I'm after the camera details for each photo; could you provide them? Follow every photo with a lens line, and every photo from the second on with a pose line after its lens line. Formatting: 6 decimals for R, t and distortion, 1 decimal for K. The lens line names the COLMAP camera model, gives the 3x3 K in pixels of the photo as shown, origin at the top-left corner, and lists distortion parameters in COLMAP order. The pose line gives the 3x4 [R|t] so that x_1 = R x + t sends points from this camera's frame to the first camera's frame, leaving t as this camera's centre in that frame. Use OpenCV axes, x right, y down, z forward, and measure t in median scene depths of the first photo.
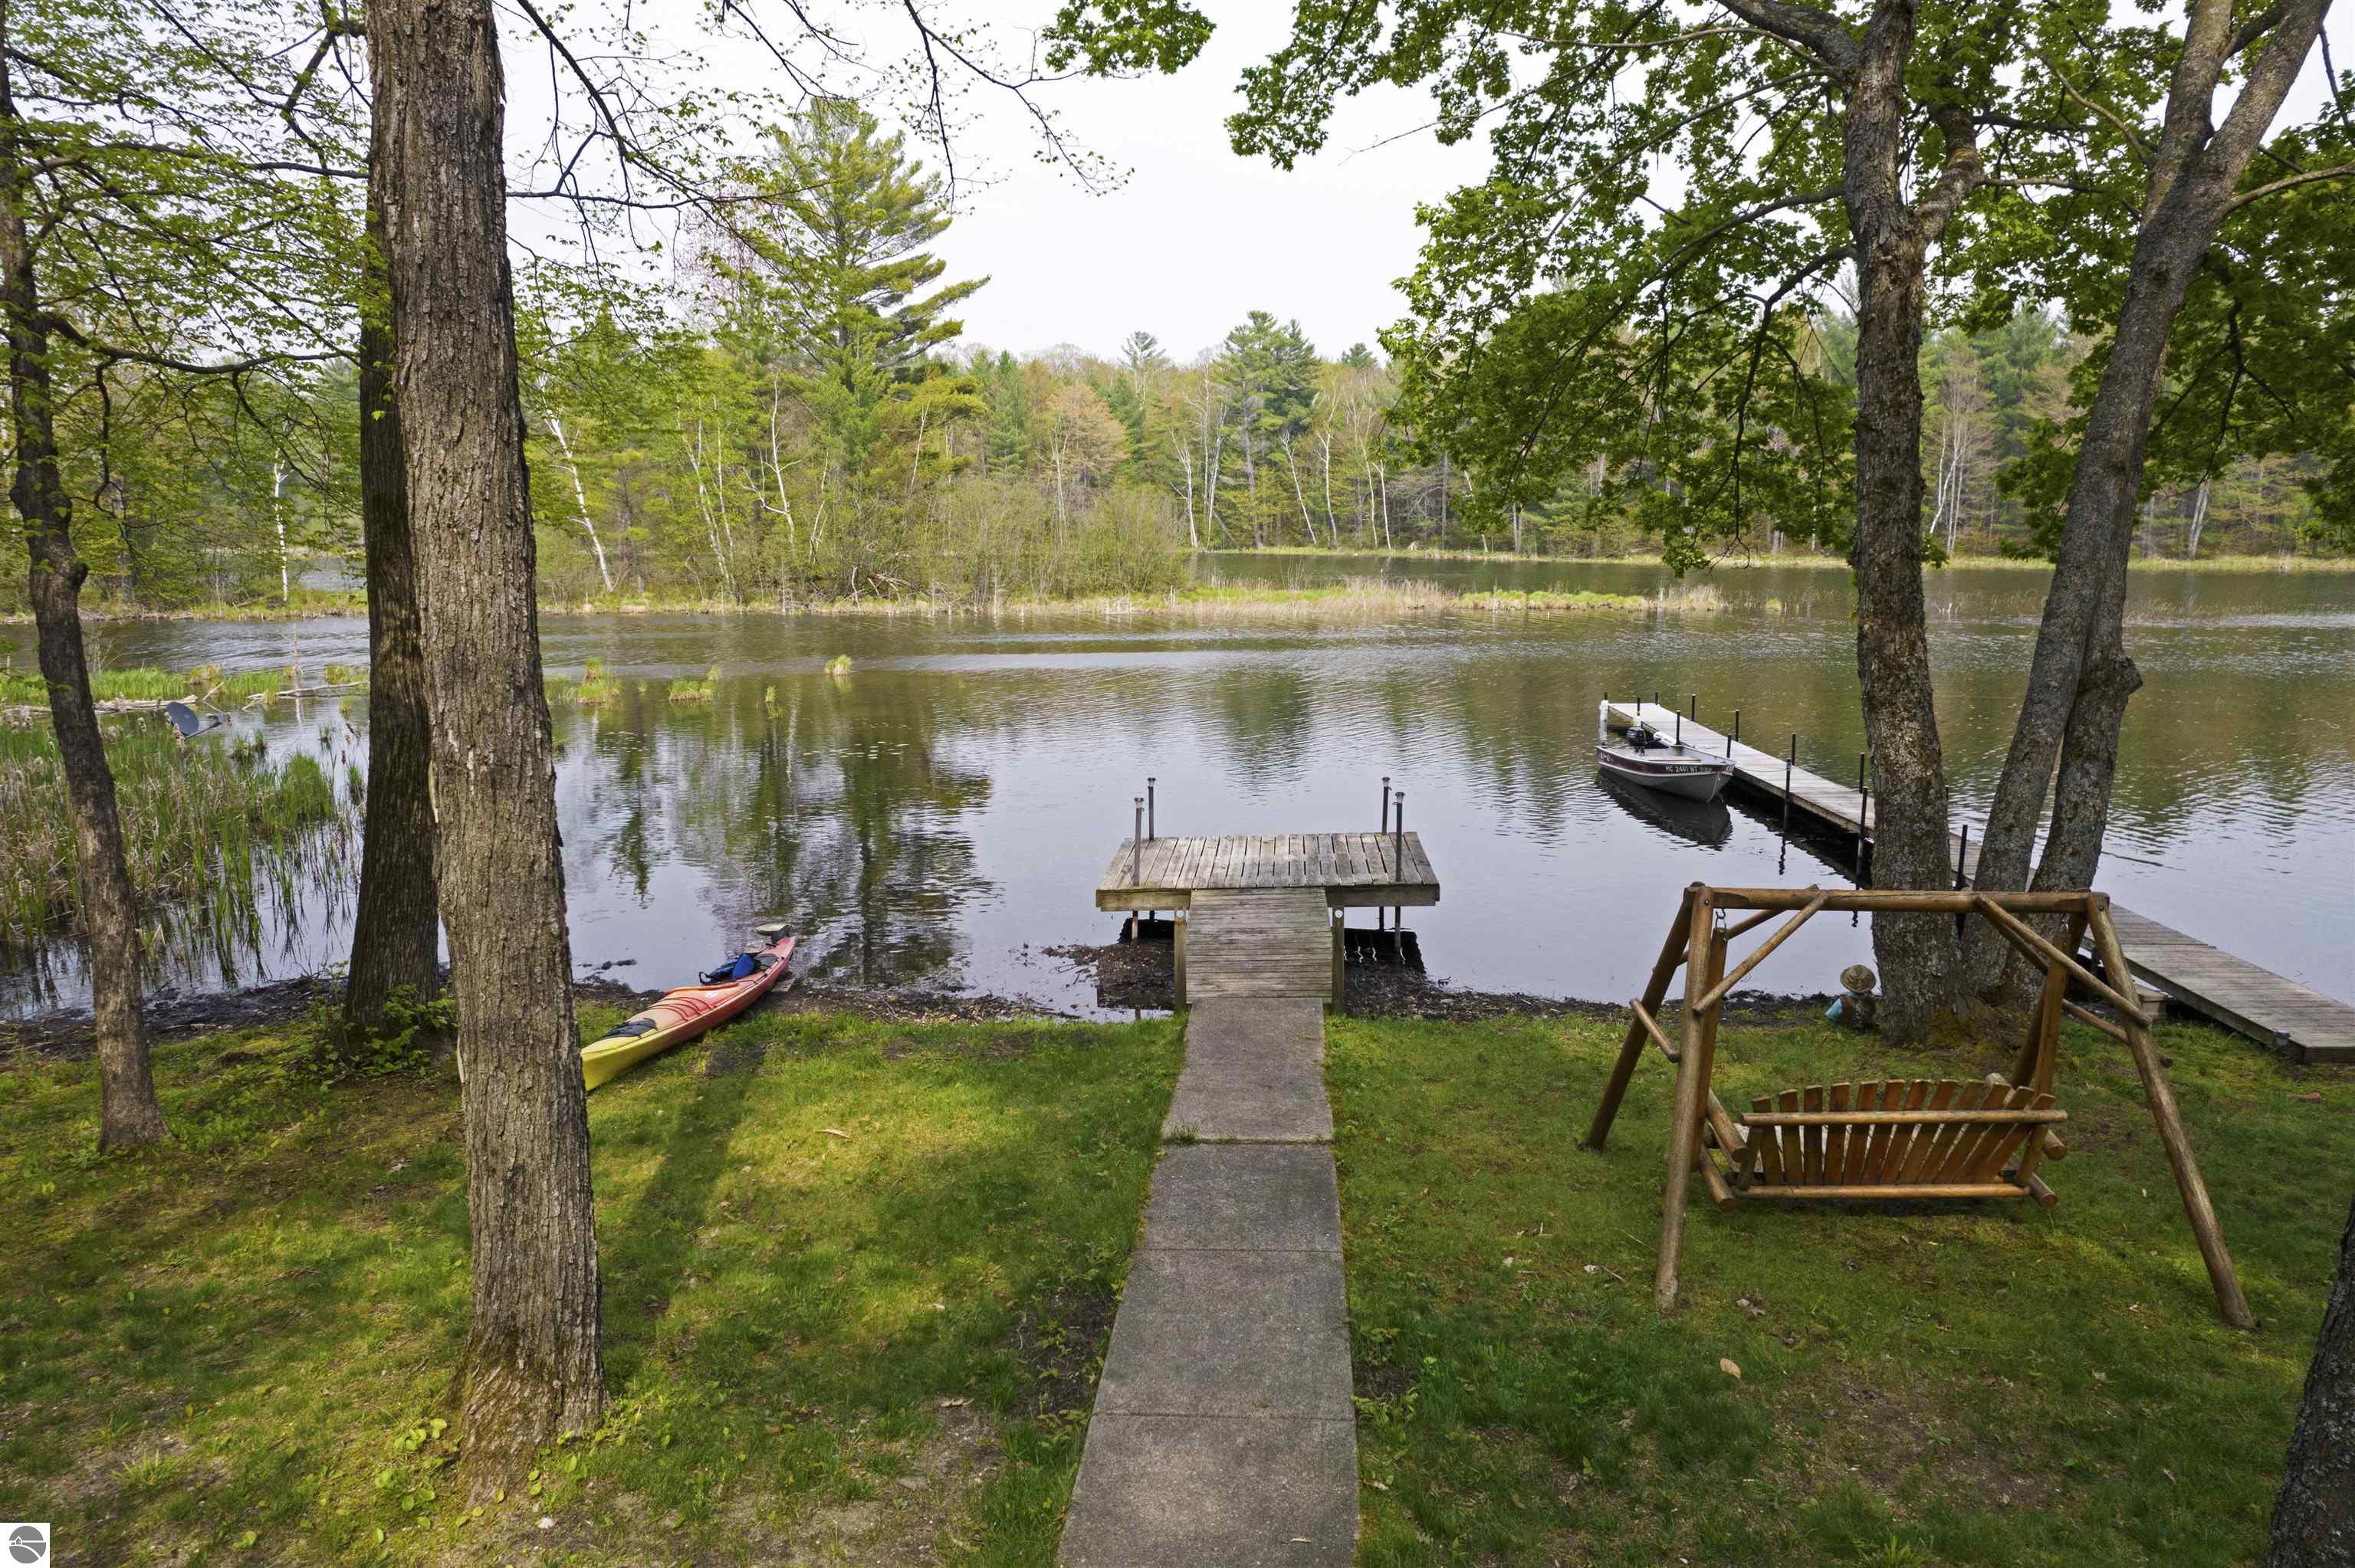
lens RADIAL K [[1496.8, 0, 1176.3], [0, 1496.8, 775.8], [0, 0, 1]] dist [-0.063941, 0.051748]
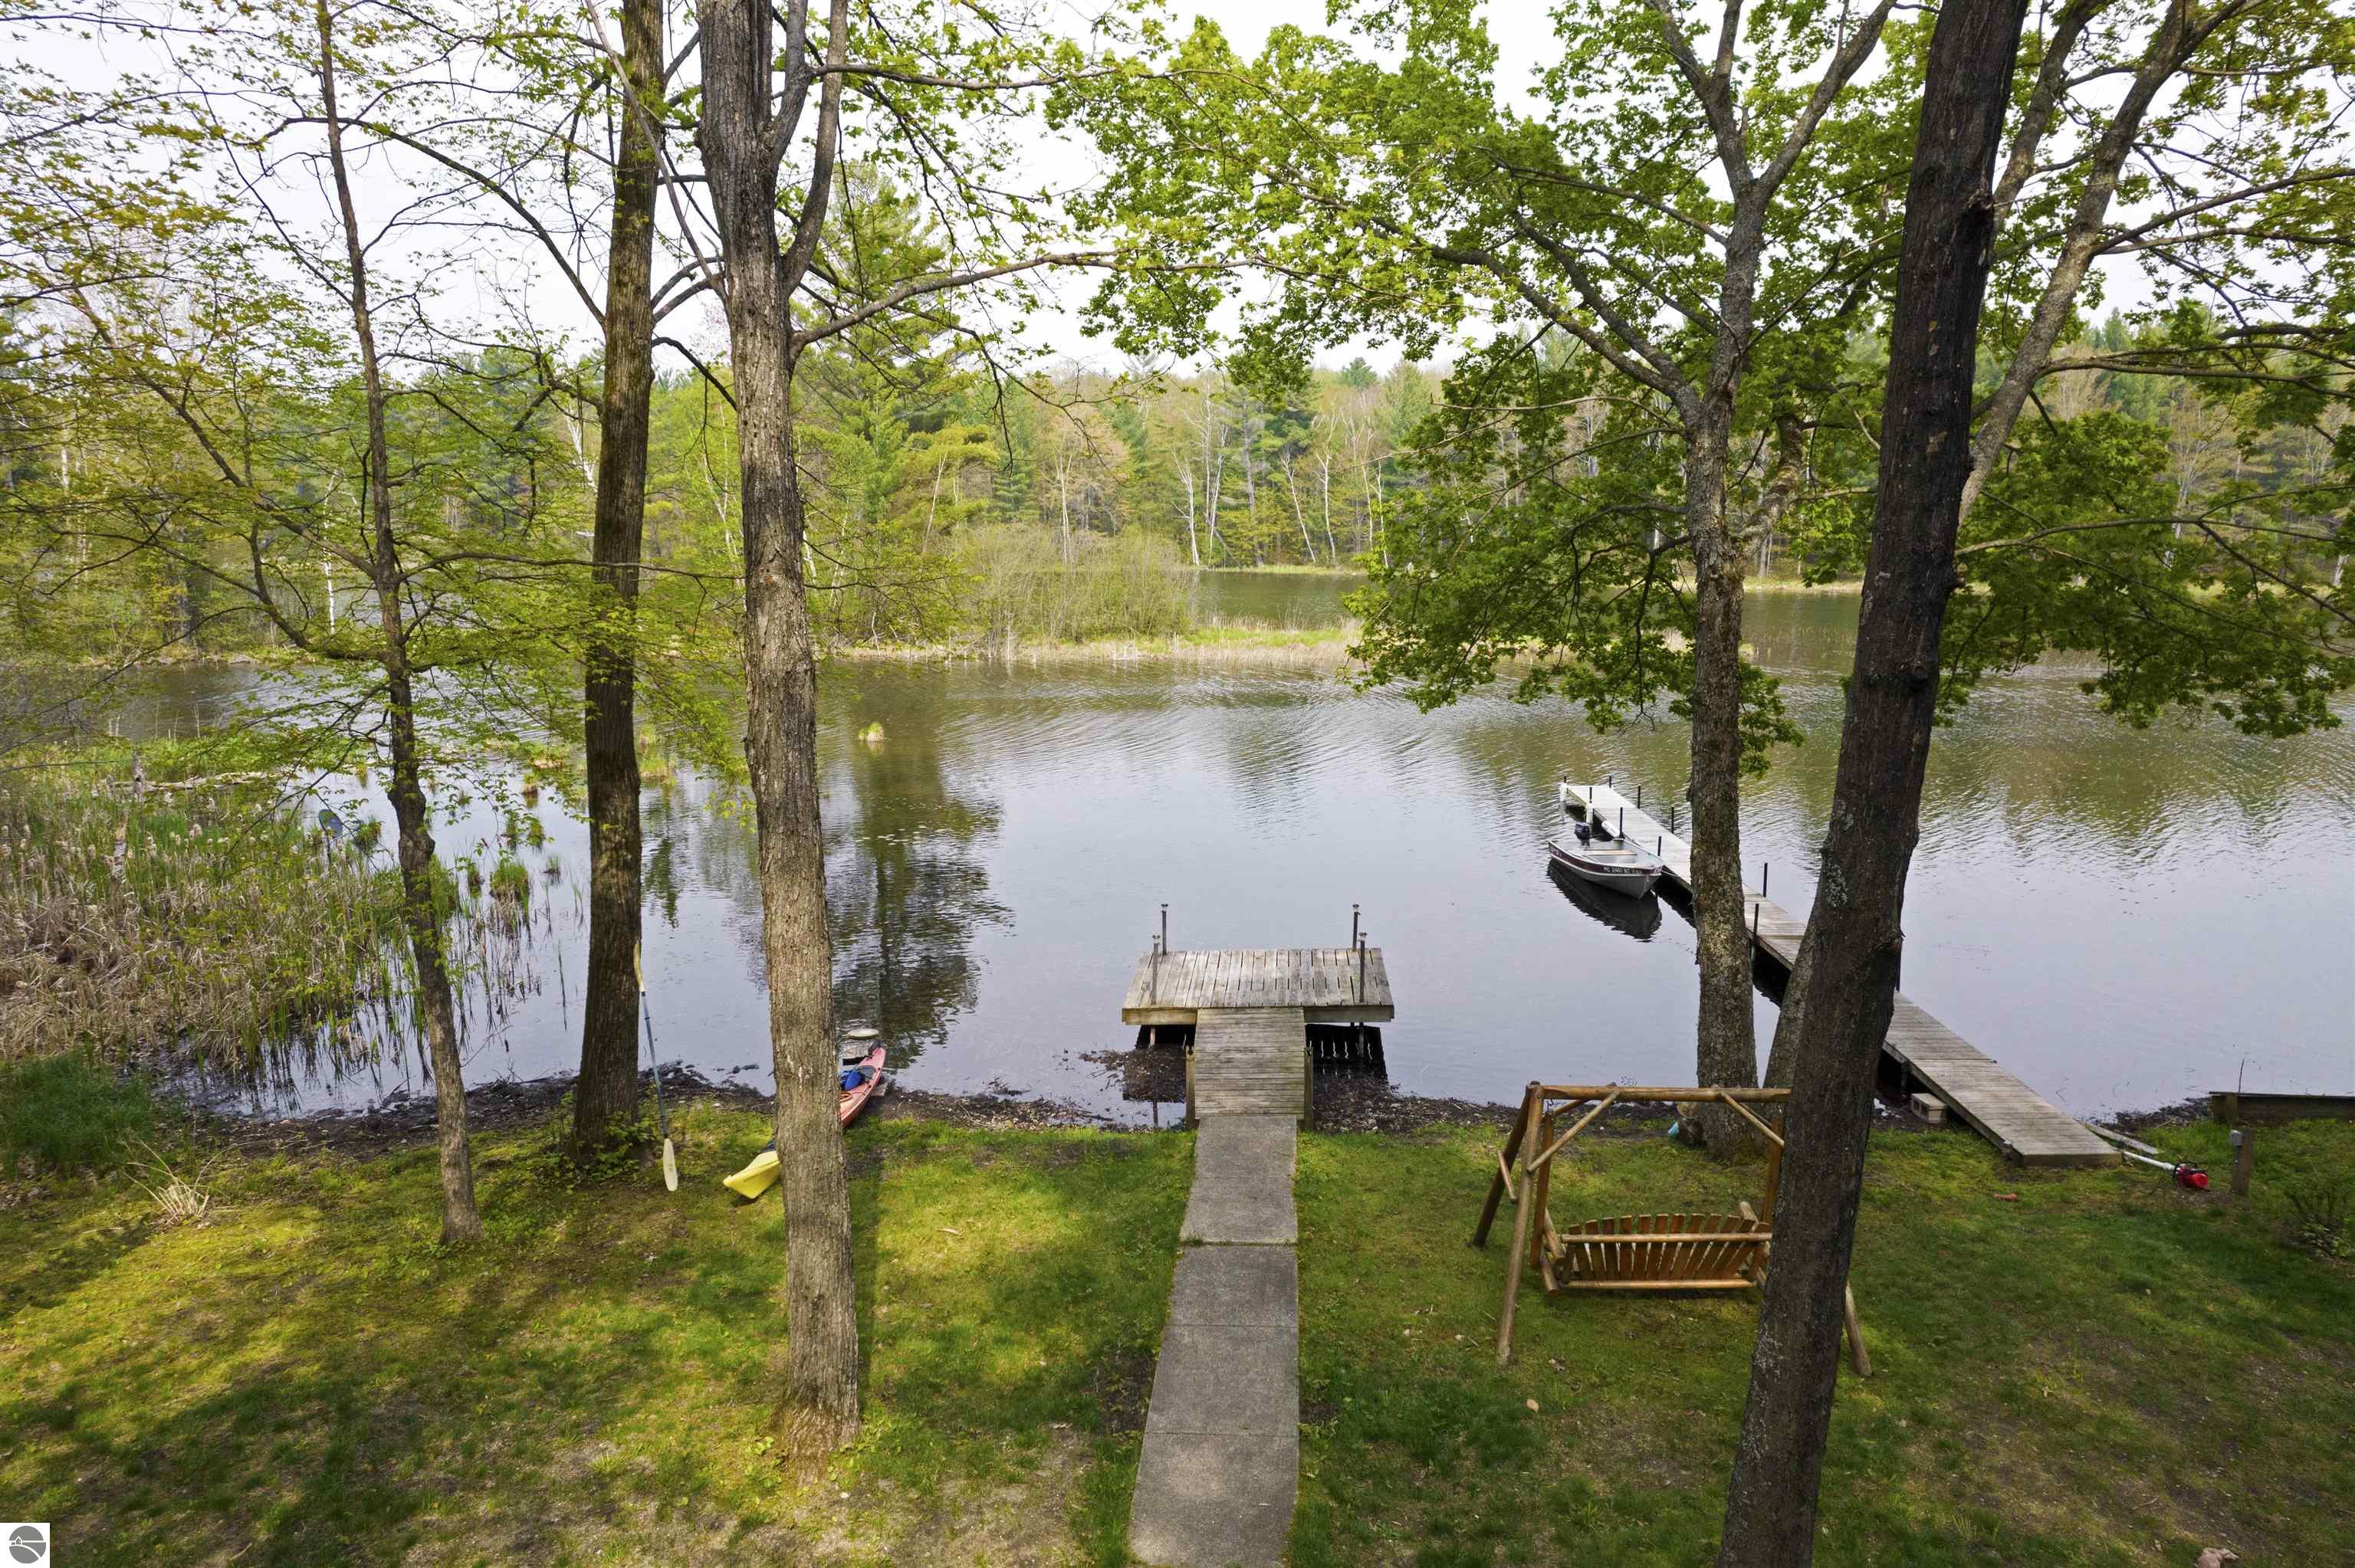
lens RADIAL K [[1496.8, 0, 1173.9], [0, 1496.8, 782.6], [0, 0, 1]] dist [-0.063941, 0.051748]
pose [[0.999997, 0.000867, -0.002242, -0.008858], [-0.000855, 0.999984, 0.005515, -0.146323], [0.002247, -0.005513, 0.999982, -0.313056]]
